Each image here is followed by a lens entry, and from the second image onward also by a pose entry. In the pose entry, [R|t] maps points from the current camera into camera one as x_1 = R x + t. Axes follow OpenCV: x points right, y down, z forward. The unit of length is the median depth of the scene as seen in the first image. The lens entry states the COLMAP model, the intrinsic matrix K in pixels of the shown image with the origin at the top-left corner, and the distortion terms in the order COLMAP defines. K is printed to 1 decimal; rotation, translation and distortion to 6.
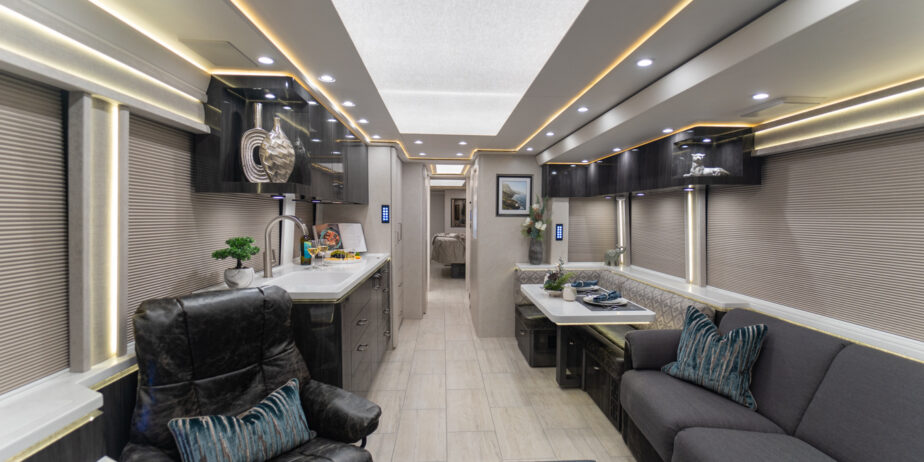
lens RADIAL K [[423.8, 0, 441.9], [0, 423.8, 220.9], [0, 0, 1]] dist [-0.000261, 0.000031]
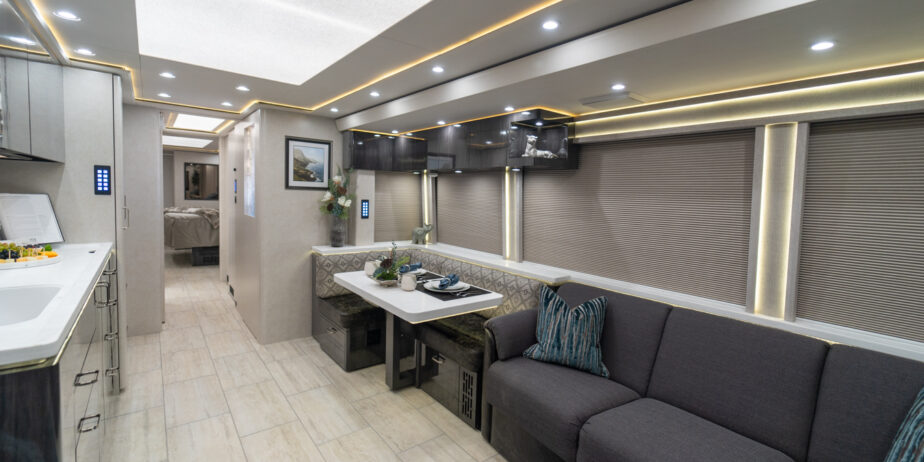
lens RADIAL K [[411.2, 0, 463.8], [0, 411.2, 207.1], [0, 0, 1]] dist [-0.000677, -0.000255]
pose [[0.783155, 0.002307, 0.621823, -0.111971], [-0.022504, 0.999443, 0.024635, -0.003958], [-0.621420, -0.033286, 0.782770, 0.234096]]
